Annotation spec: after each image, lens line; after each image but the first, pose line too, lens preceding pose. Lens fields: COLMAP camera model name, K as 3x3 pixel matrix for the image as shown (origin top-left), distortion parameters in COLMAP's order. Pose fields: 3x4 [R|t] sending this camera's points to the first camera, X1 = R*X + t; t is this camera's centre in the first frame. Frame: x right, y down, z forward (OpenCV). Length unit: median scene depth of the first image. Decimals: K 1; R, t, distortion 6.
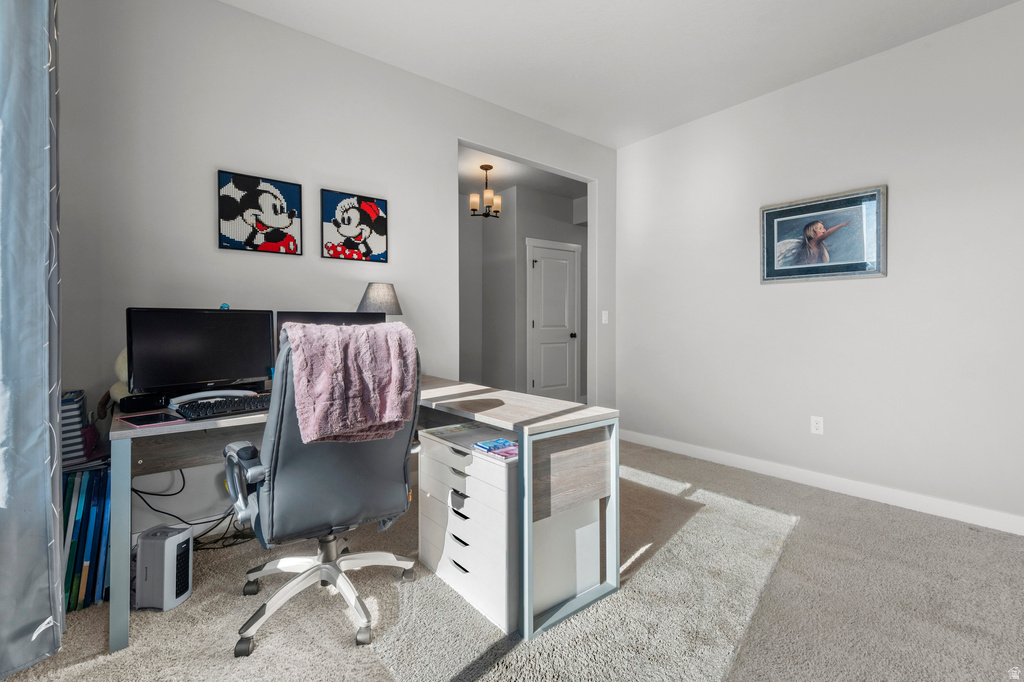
lens RADIAL K [[462.8, 0, 511.1], [0, 462.8, 336.8], [0, 0, 1]] dist [0.020848, -0.006473]
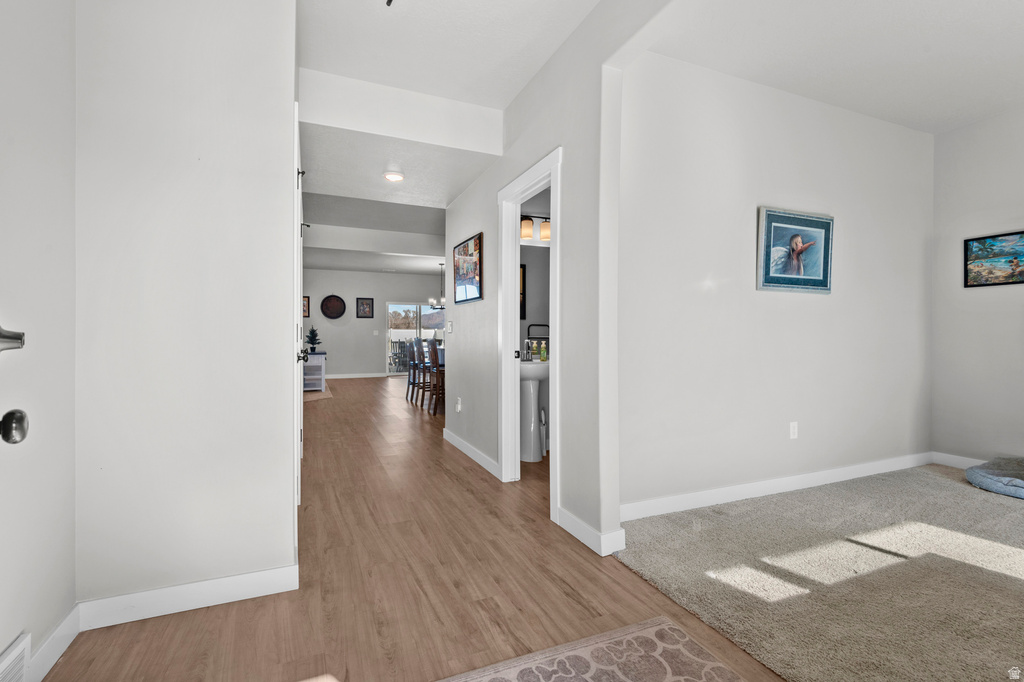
lens RADIAL K [[462.8, 0, 511.1], [0, 462.8, 336.8], [0, 0, 1]] dist [0.020848, -0.006473]
pose [[0.272084, -0.007131, 0.962247, -0.514884], [0.027049, 0.999634, -0.000240, -0.035694], [-0.961893, 0.026093, 0.272178, 1.311568]]
